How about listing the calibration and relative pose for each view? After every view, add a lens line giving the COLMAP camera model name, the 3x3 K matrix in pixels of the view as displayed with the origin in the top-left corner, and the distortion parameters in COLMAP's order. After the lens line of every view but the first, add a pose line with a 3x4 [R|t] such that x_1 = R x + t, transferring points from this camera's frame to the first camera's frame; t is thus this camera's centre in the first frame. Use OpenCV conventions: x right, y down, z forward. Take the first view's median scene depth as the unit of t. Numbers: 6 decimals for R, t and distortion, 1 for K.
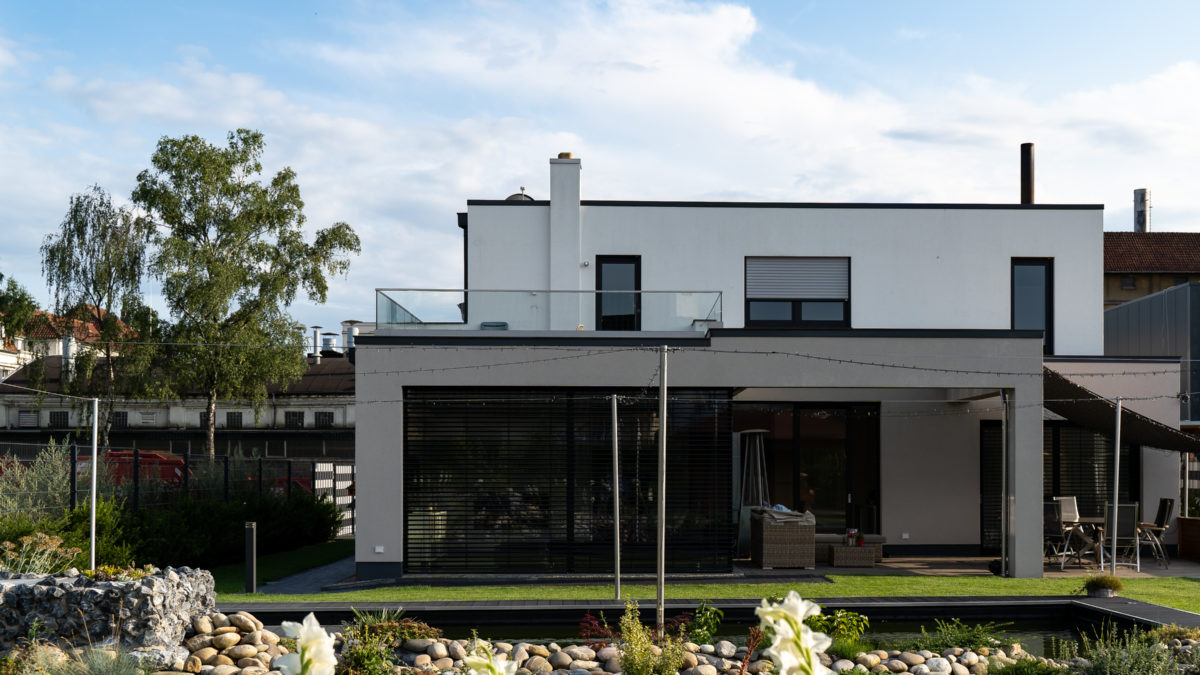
lens RADIAL K [[1490.3, 0, 683.2], [0, 1490.3, 481.3], [0, 0, 1]] dist [0.024646, 0.057767]
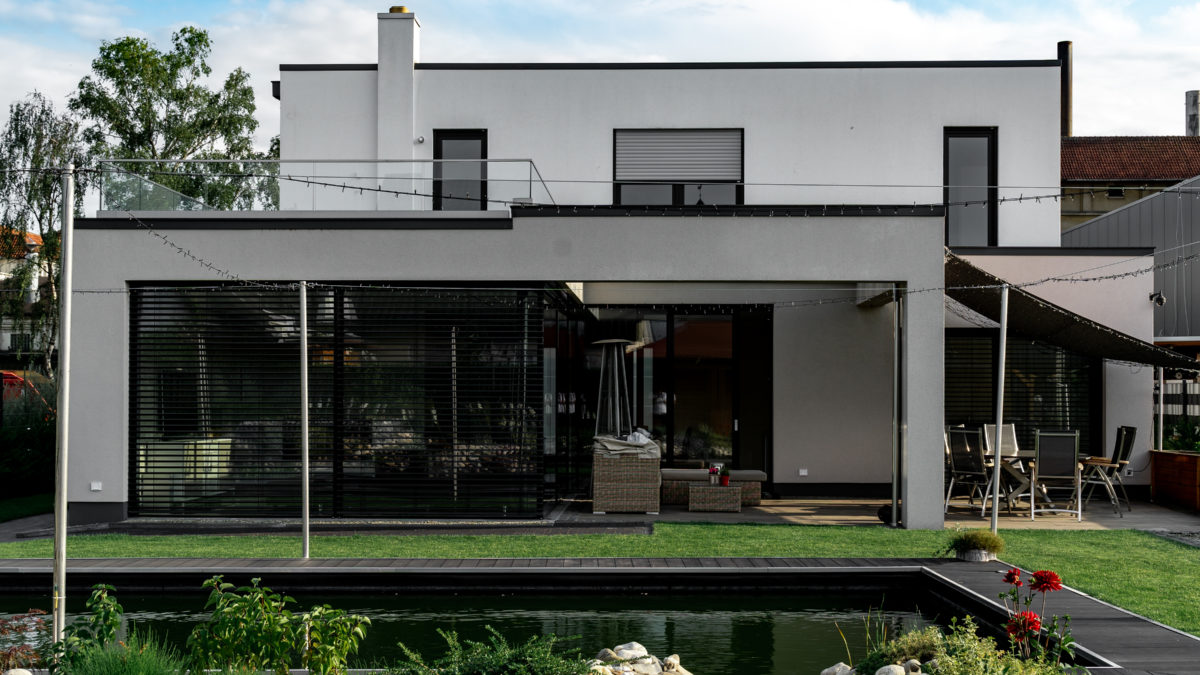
lens RADIAL K [[1559.1, 0, 601.9], [0, 1559.1, 388.1], [0, 0, 1]] dist [0.070098, -0.439841]
pose [[0.997155, 0.001862, -0.075354, 0.099782], [-0.002930, 0.999897, -0.014077, 0.003364], [0.075320, 0.014258, 0.997057, 0.147619]]
